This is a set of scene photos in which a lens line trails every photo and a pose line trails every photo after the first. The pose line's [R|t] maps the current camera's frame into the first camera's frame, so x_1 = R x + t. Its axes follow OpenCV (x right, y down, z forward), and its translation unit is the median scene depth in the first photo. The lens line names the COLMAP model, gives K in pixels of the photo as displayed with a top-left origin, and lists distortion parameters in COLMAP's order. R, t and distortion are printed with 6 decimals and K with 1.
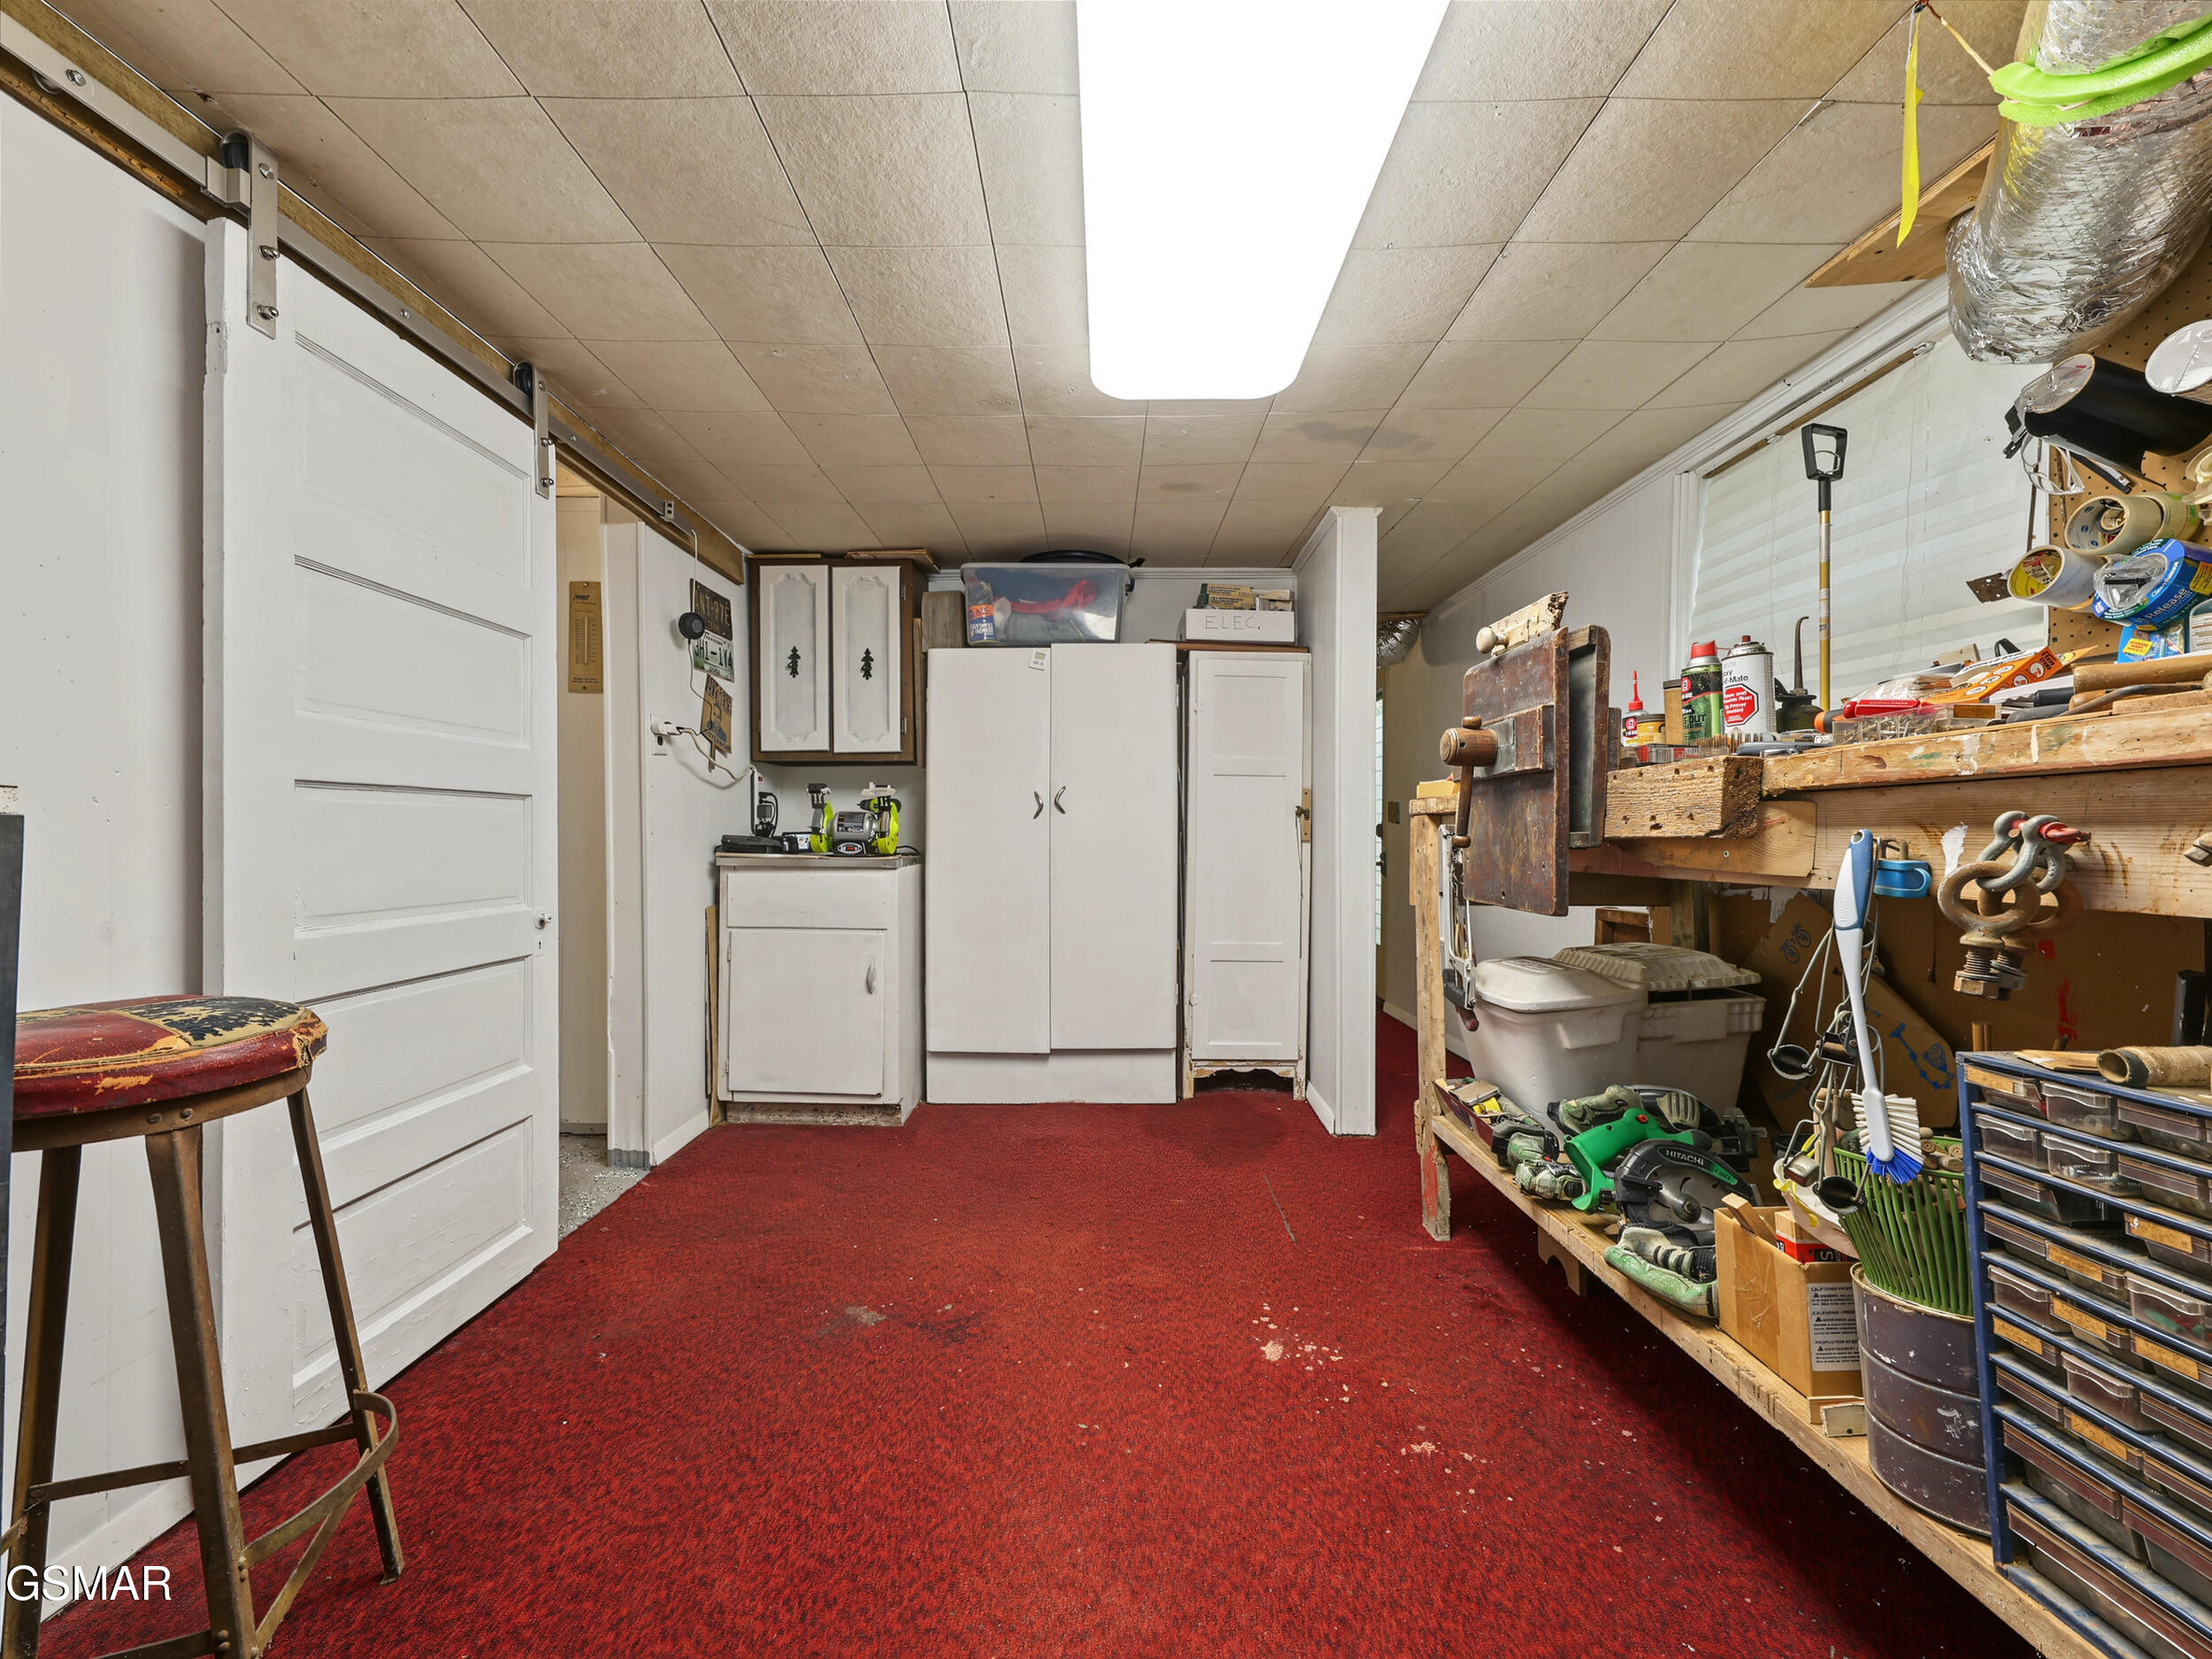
lens RADIAL K [[878.8, 0, 1092.4], [0, 878.8, 833.9], [0, 0, 1]] dist [-0.001059, -0.000002]
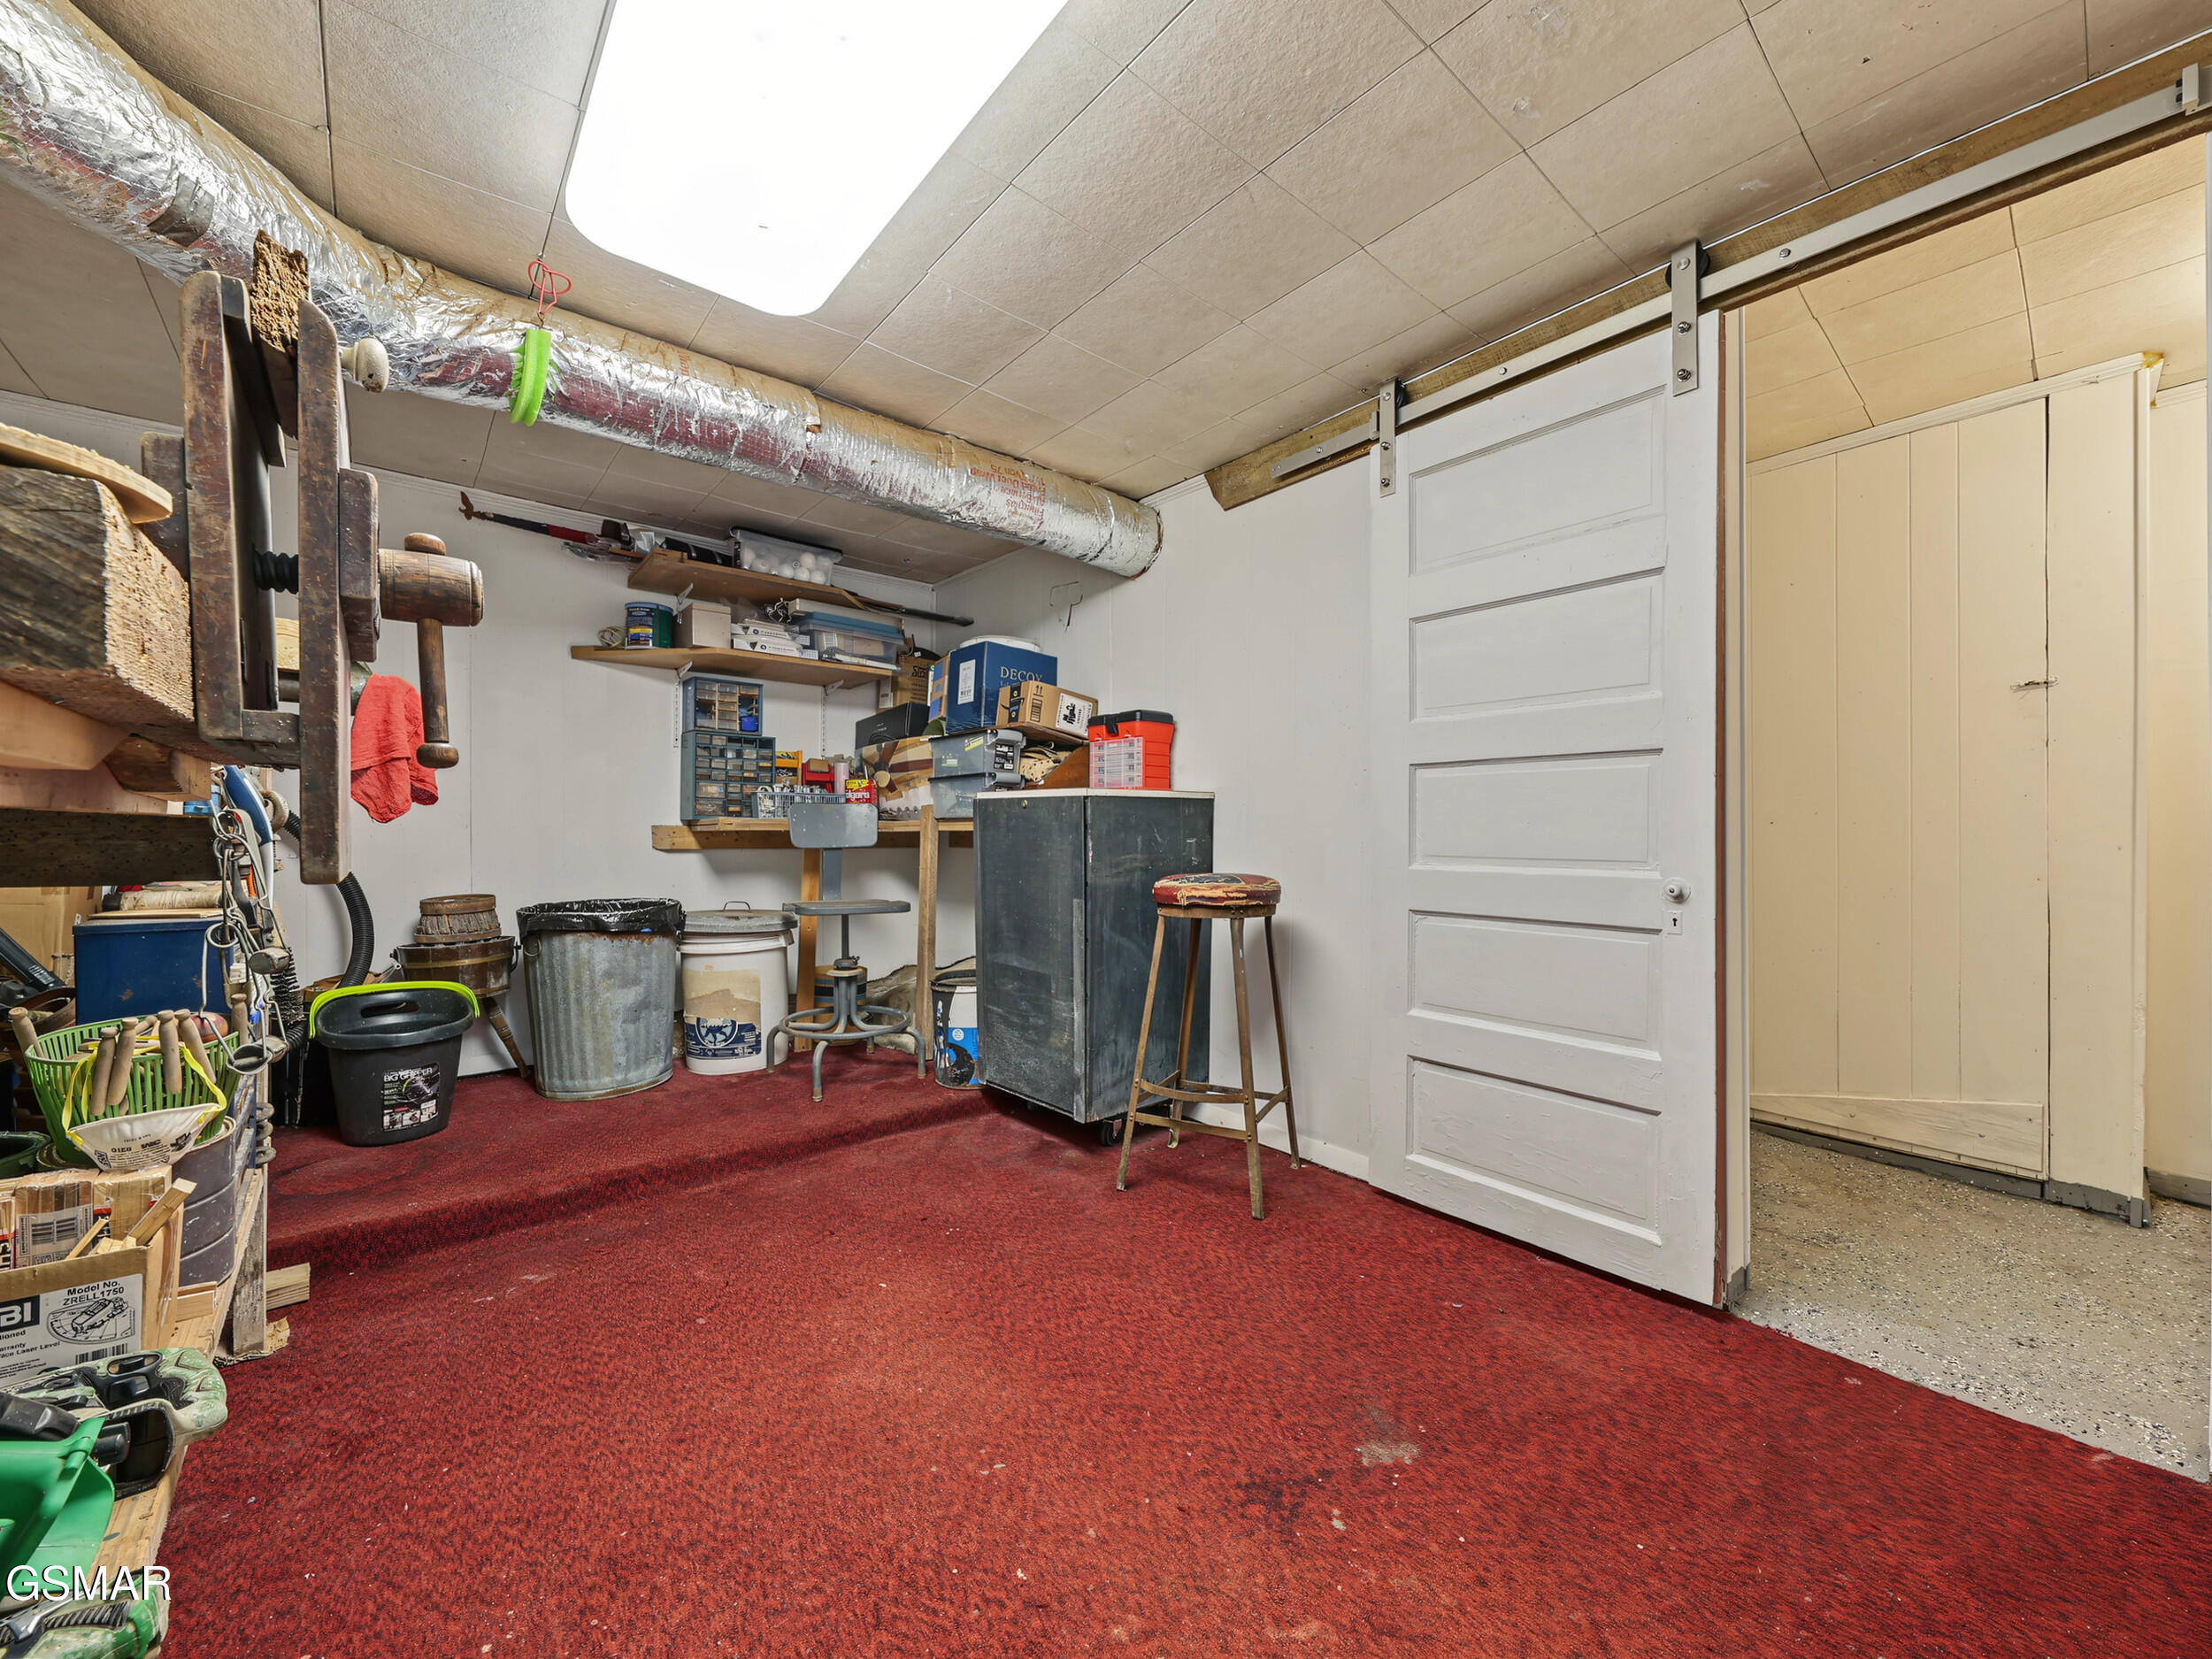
lens RADIAL K [[878.8, 0, 1092.4], [0, 878.8, 833.9], [0, 0, 1]] dist [-0.001059, -0.000002]
pose [[-0.770519, -0.003782, -0.637406, 0.376512], [-0.006553, 0.999977, 0.001988, 0.045488], [0.637384, 0.005709, -0.770525, 1.373050]]
